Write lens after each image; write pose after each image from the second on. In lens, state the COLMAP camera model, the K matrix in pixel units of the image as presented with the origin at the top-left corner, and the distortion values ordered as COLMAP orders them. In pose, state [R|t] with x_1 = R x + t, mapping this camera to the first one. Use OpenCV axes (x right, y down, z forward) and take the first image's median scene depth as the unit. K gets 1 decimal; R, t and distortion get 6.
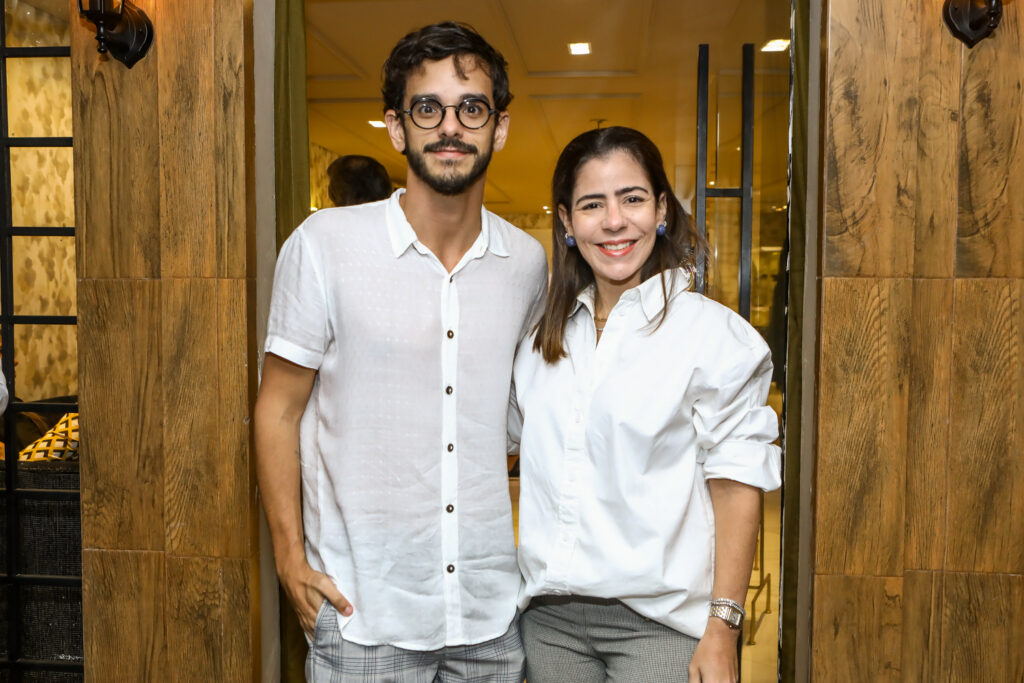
lens RADIAL K [[1021.2, 0, 502.0], [0, 1021.2, 345.5], [0, 0, 1]] dist [-0.009491, 0.000000]
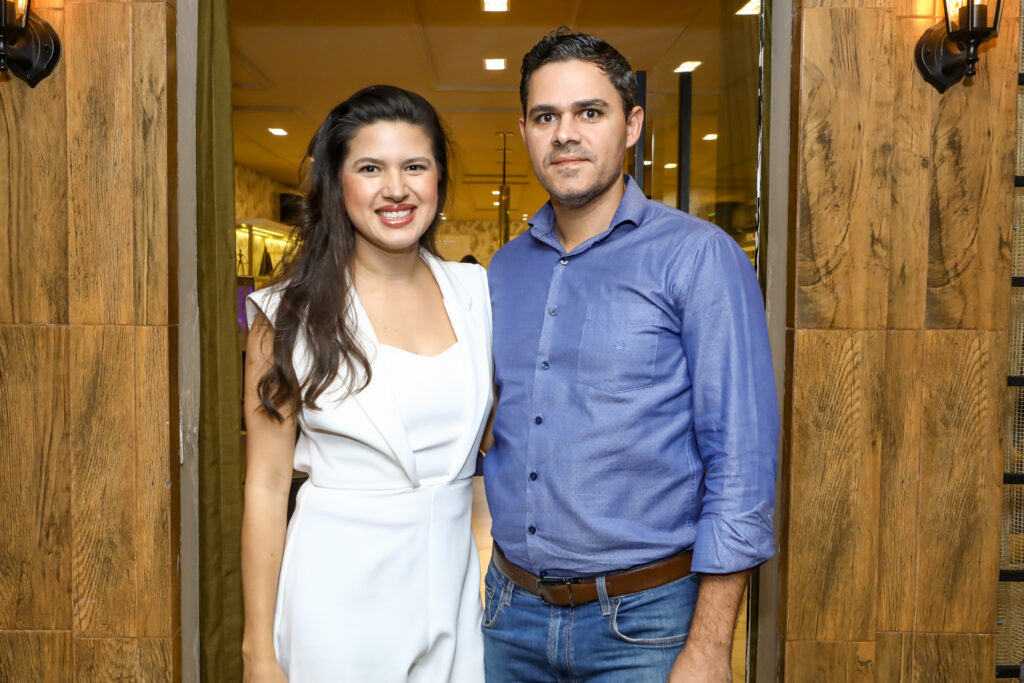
lens RADIAL K [[1021.2, 0, 502.9], [0, 1021.2, 341.3], [0, 0, 1]] dist [-0.009491, 0.000000]
pose [[0.993905, 0.000668, 0.110238, -0.060301], [0.000155, 0.999972, -0.007460, -0.047659], [-0.110240, 0.007432, 0.993877, 0.082218]]
